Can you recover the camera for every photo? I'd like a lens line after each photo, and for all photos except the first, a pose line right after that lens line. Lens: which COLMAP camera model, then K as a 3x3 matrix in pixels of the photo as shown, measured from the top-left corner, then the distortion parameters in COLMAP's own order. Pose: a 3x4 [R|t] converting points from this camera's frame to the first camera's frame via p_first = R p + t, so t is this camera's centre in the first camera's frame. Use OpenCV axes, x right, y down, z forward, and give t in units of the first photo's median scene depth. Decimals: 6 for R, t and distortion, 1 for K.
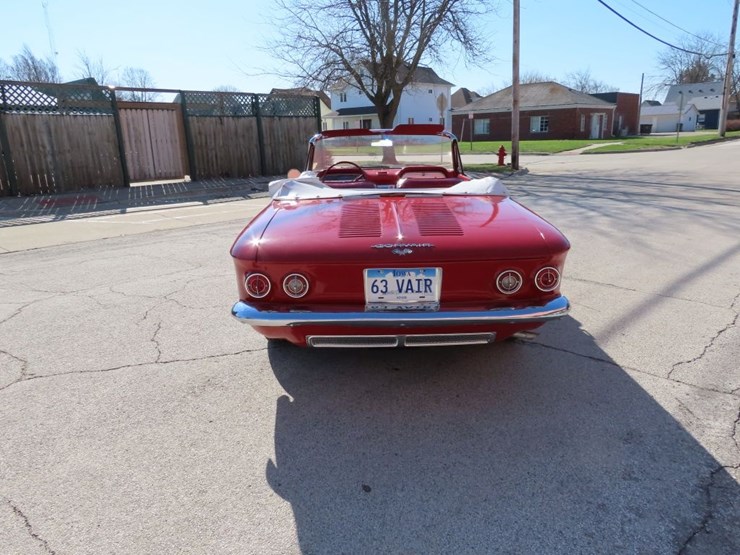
lens RADIAL K [[543.8, 0, 371.4], [0, 543.8, 275.8], [0, 0, 1]] dist [0.009030, -0.007885]
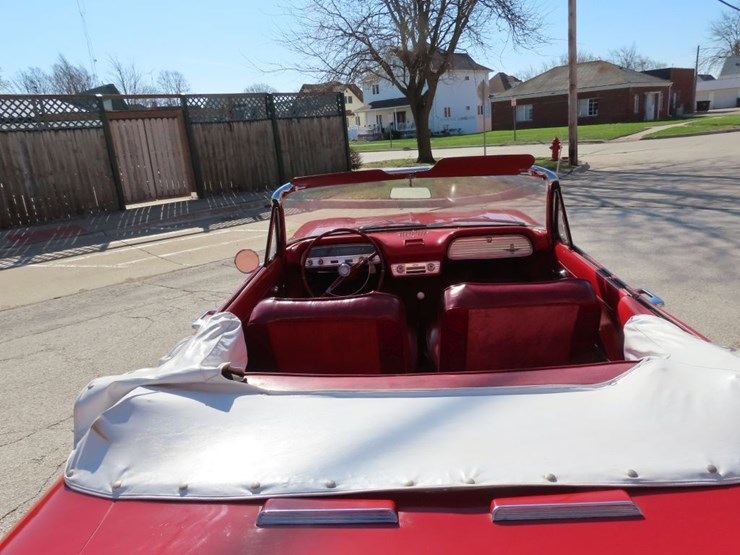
lens RADIAL K [[543.8, 0, 371.4], [0, 543.8, 275.8], [0, 0, 1]] dist [0.009030, -0.007885]
pose [[0.996897, -0.029204, -0.073102, 0.005029], [0.030306, 0.999442, 0.014023, -0.049366], [0.072652, -0.016195, 0.997226, 0.136379]]
